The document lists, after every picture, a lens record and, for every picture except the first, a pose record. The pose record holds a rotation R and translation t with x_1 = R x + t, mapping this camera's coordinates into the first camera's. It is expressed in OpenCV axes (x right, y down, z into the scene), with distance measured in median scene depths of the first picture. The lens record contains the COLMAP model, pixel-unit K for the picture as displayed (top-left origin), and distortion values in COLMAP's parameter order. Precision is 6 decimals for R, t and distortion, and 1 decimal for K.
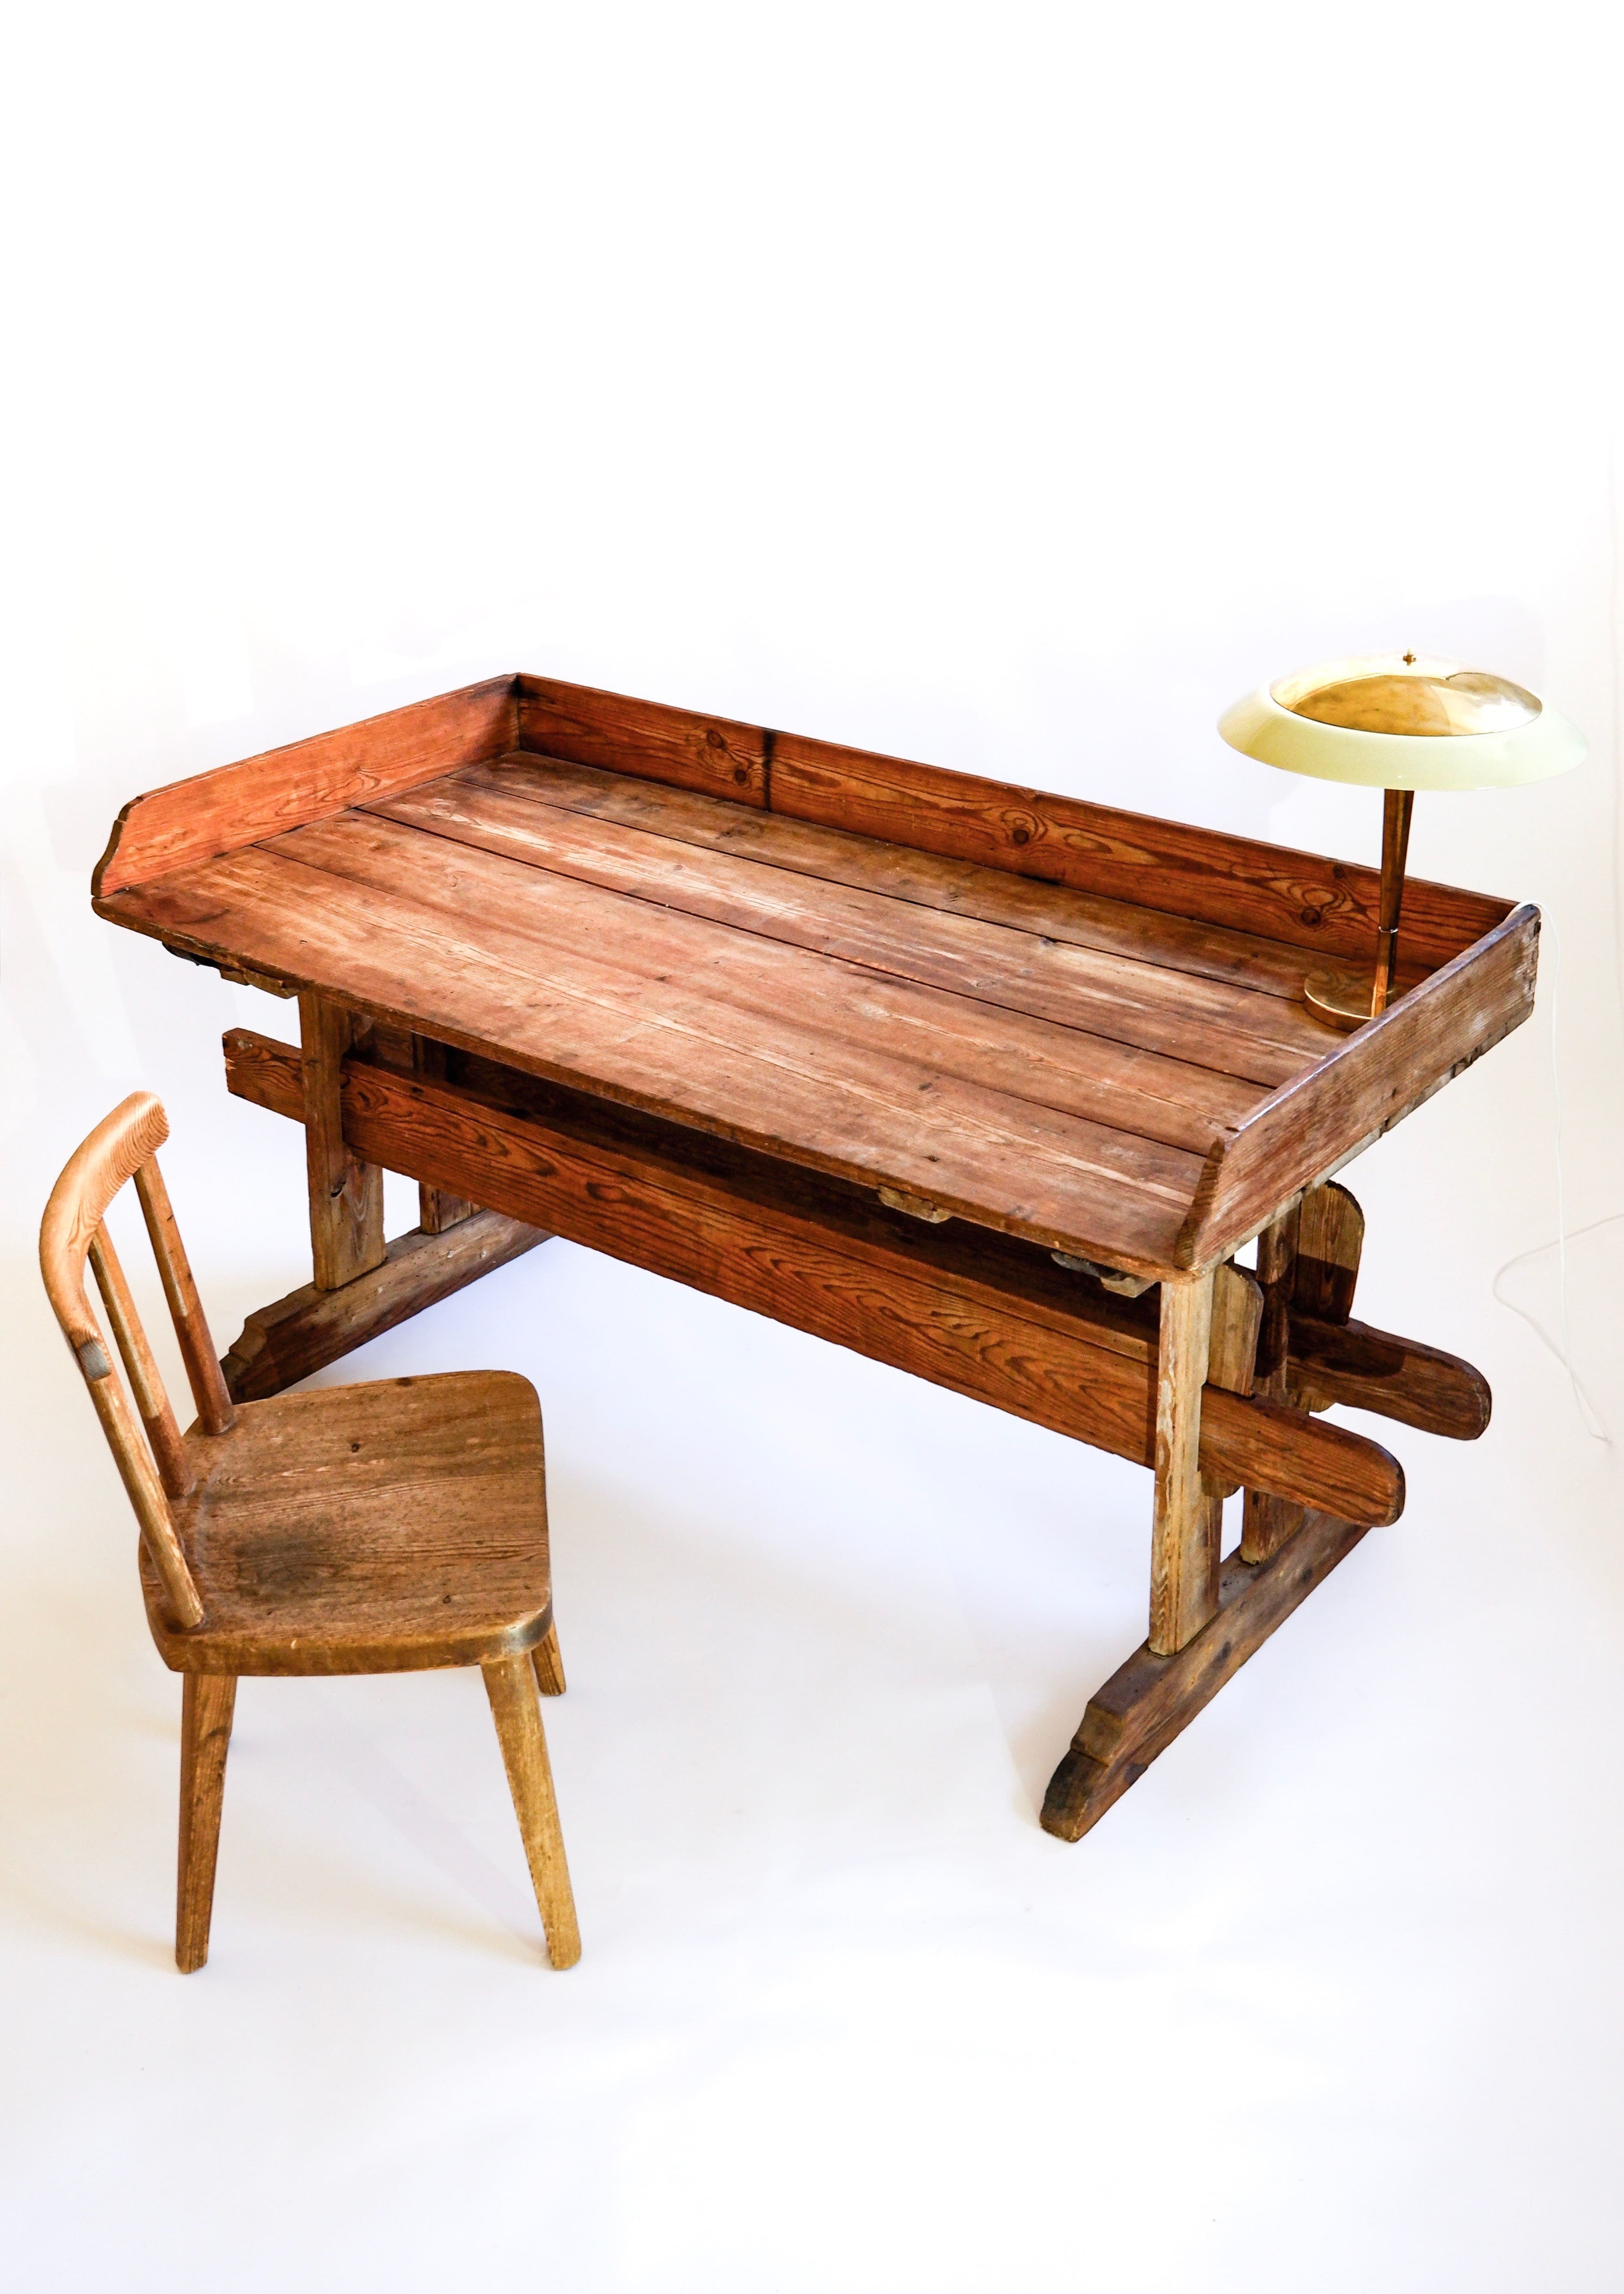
lens RADIAL K [[2606.1, 0, 790.0], [0, 2606.1, 962.0], [0, 0, 1]] dist [0.003481, 0.020786]
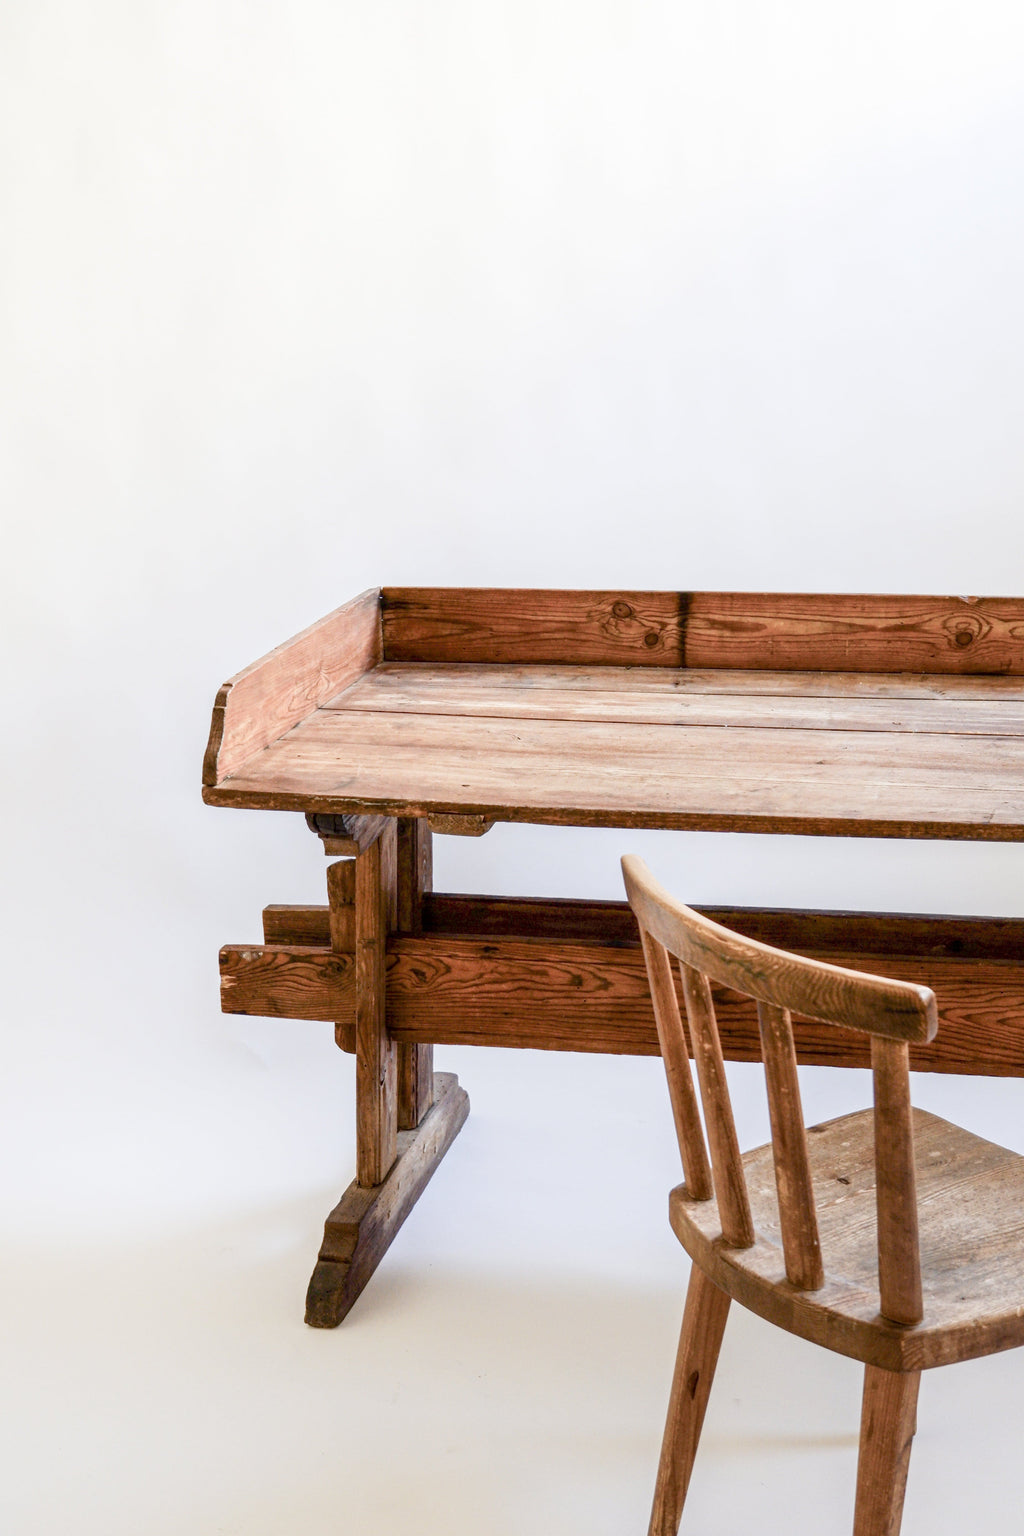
lens RADIAL K [[2411.1, 0, 514.6], [0, 2411.1, 733.5], [0, 0, 1]] dist [0.045319, -0.144026]
pose [[0.903872, -0.112961, 0.412619, -0.558445], [0.178999, 0.975883, -0.124946, 0.093836], [-0.388554, 0.186793, 0.902294, 0.136573]]
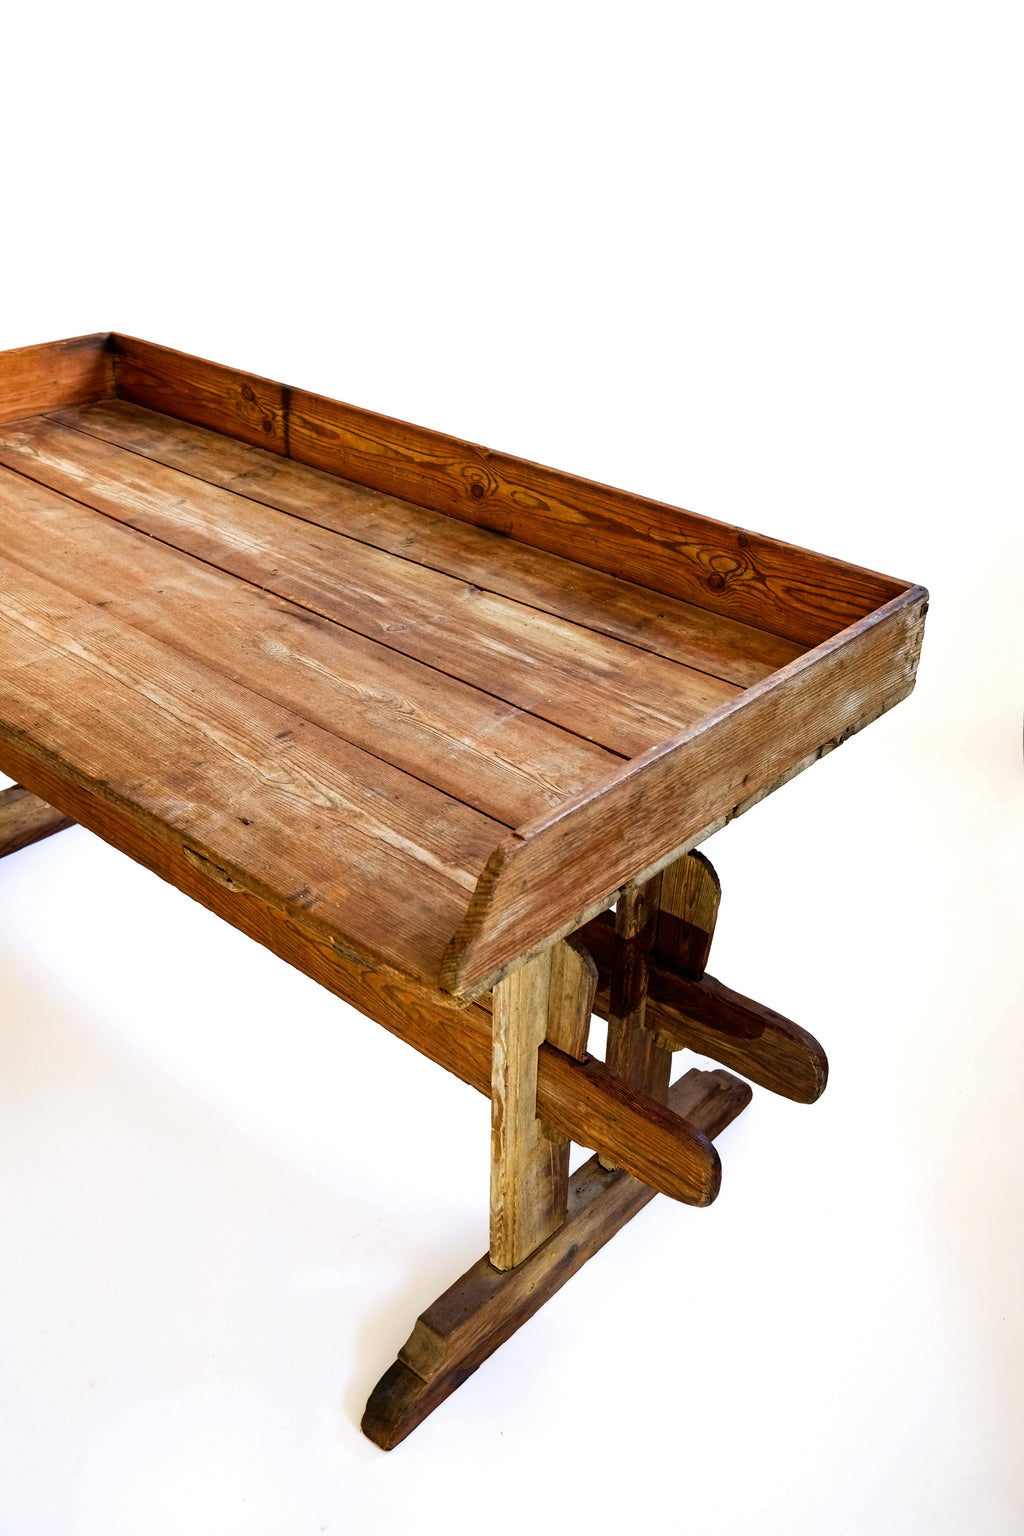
lens RADIAL K [[1397.0, 0, 512.0], [0, 1397.0, 768.0], [0, 0, 1]] dist [-0.010075, -0.001915]
pose [[0.997128, 0.065604, -0.037842, 0.140561], [-0.059529, 0.987798, 0.143918, -0.019184], [0.046822, -0.141252, 0.988866, 0.416606]]
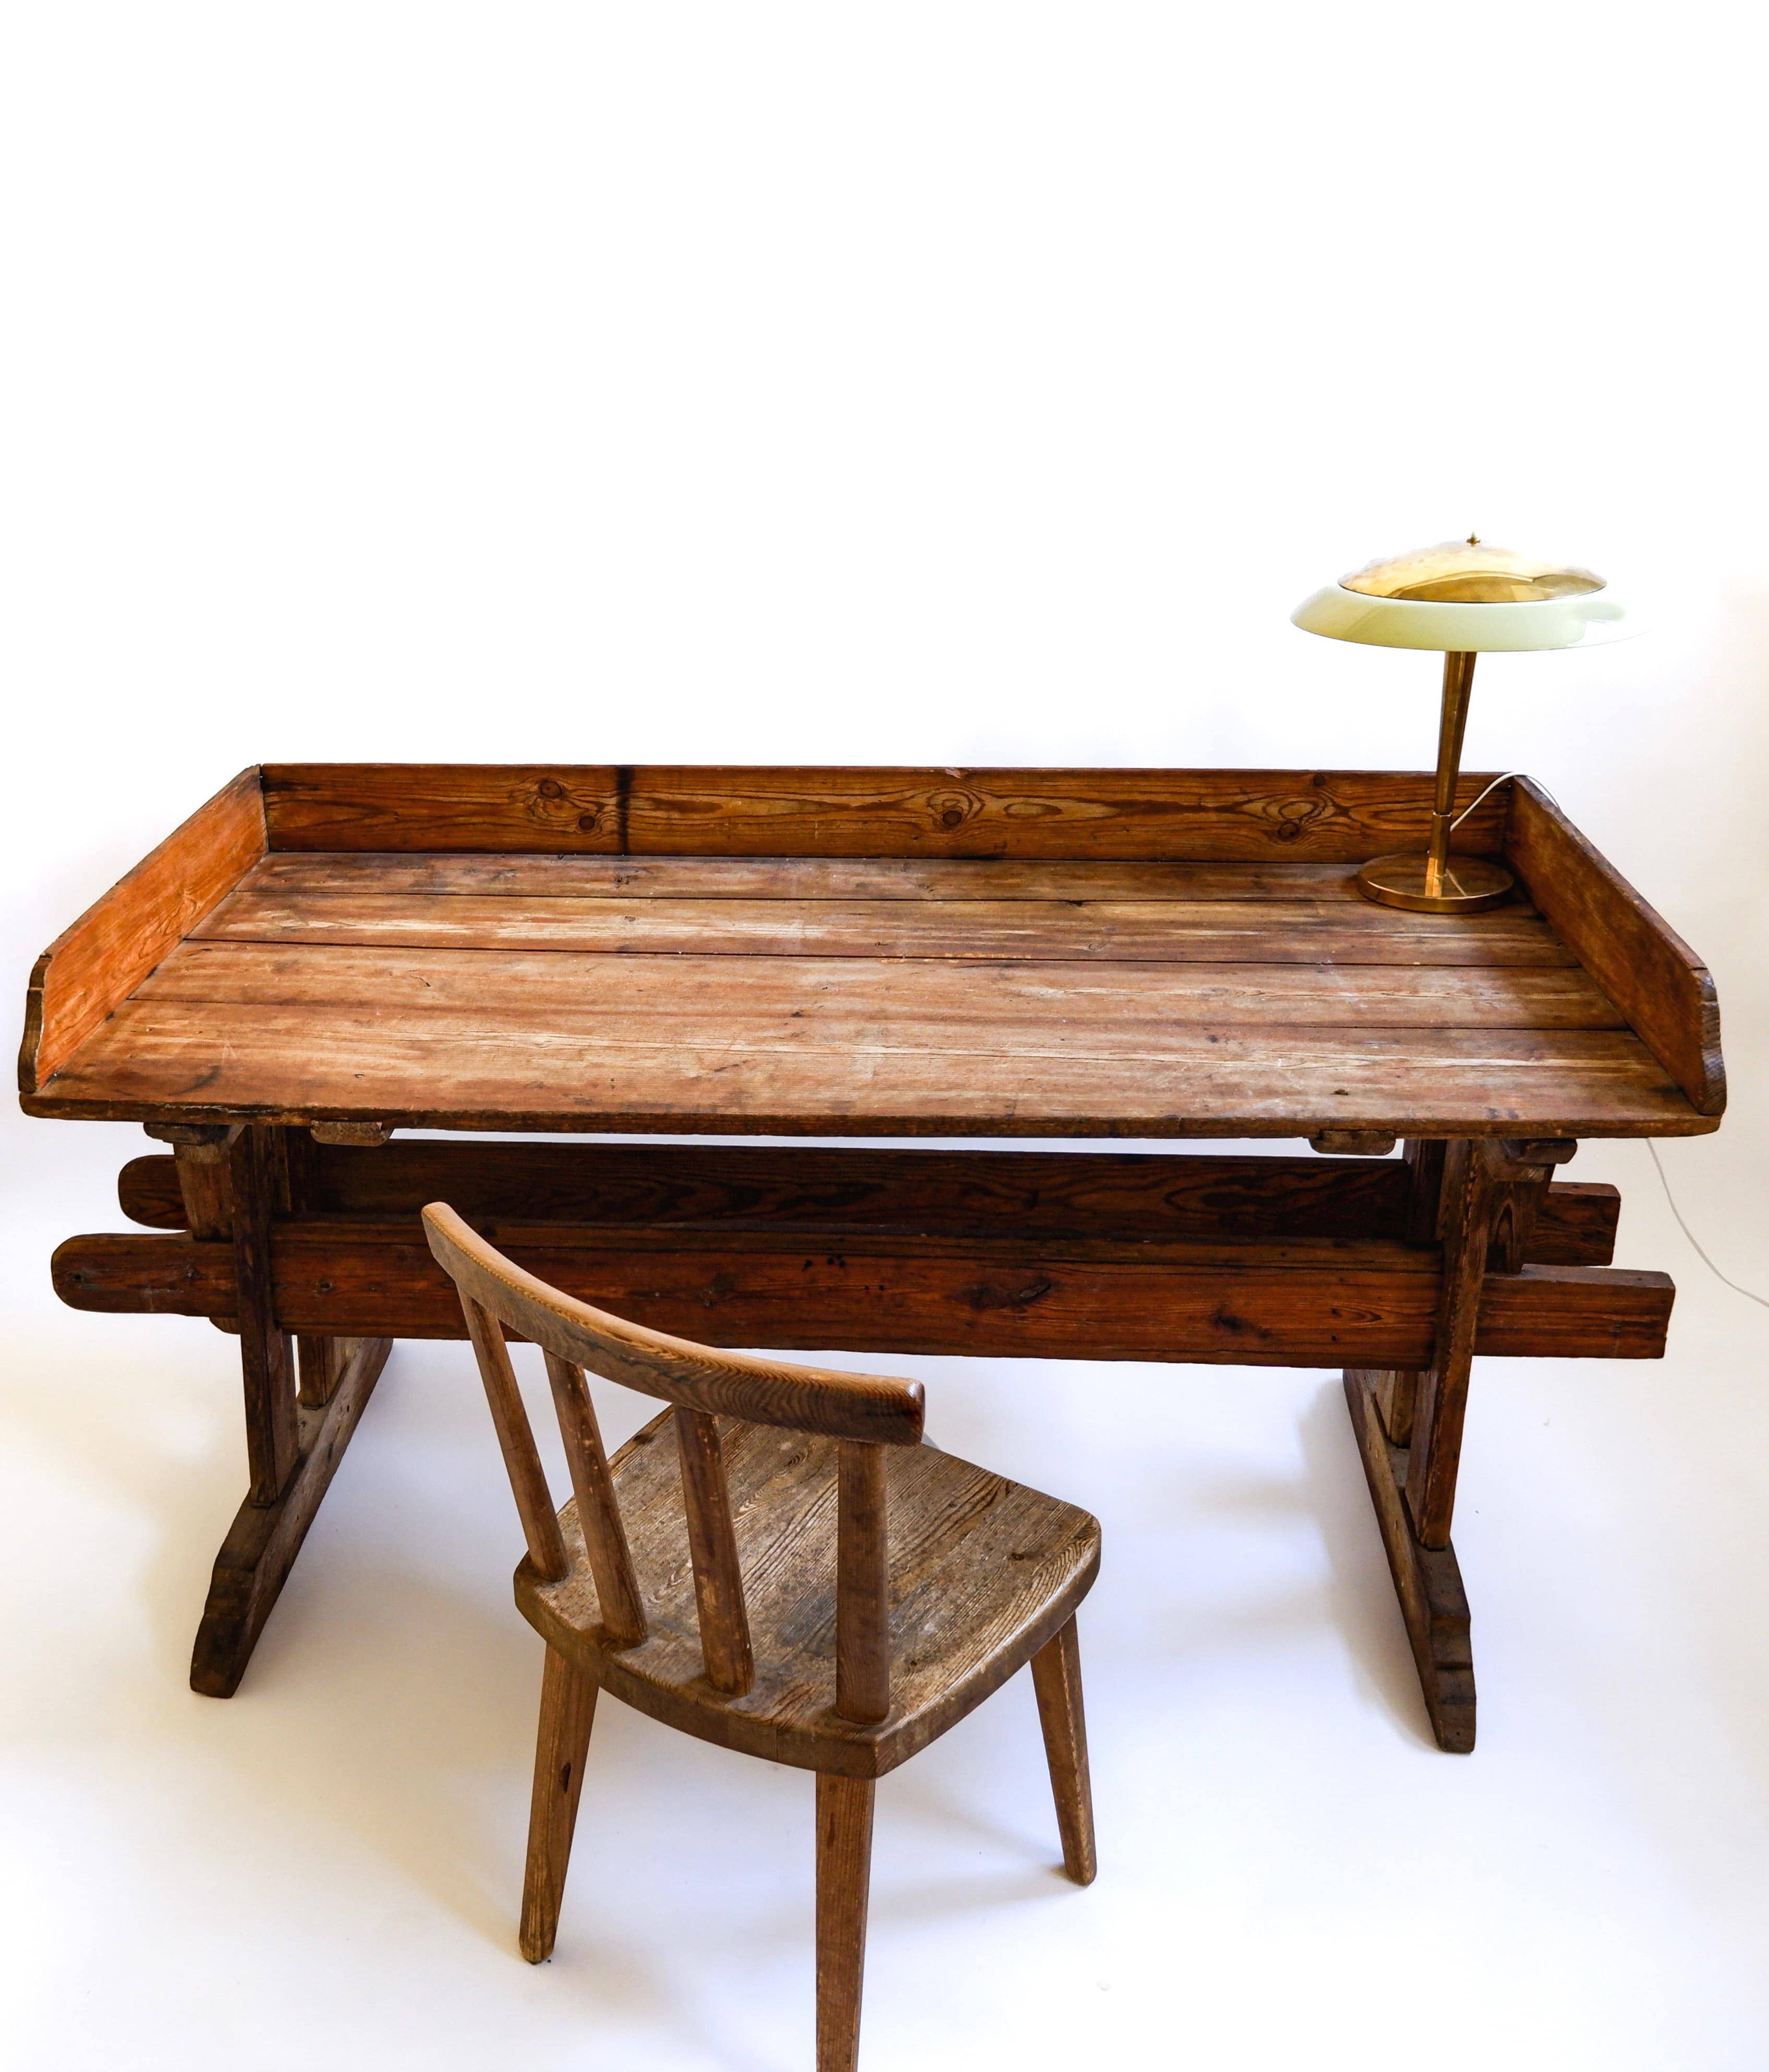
lens RADIAL K [[2194.0, 0, 721.8], [0, 2194.0, 1000.0], [0, 0, 1]] dist [-0.020680, -0.003341]
pose [[0.847041, -0.204645, 0.490553, -0.422524], [0.218323, 0.975417, 0.029939, -0.026487], [-0.484620, 0.081740, 0.870897, 0.349268]]
